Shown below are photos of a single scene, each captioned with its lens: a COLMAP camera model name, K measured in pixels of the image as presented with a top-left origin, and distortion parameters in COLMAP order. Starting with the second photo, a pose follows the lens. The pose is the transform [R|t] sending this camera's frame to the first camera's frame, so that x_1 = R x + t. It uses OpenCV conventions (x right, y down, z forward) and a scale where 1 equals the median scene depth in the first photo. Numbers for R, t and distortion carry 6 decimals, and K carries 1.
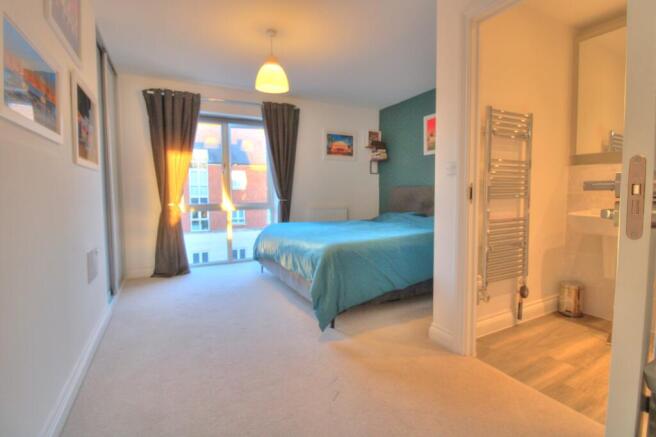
lens RADIAL K [[303.5, 0, 332.1], [0, 303.5, 213.0], [0, 0, 1]] dist [-0.000491, -0.010251]
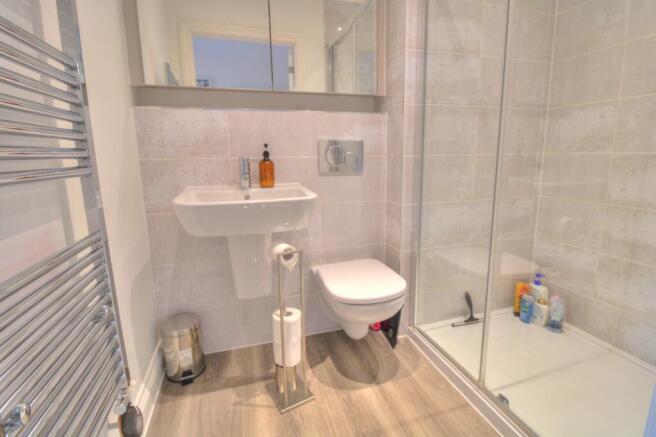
lens RADIAL K [[318.0, 0, 340.7], [0, 318.0, 218.5], [0, 0, 1]] dist [-0.000750, -0.000384]
pose [[0.167550, -0.182403, 0.968843, 0.314722], [0.069148, 0.982489, 0.173014, -0.040648], [-0.983436, 0.038005, 0.177228, 0.615716]]
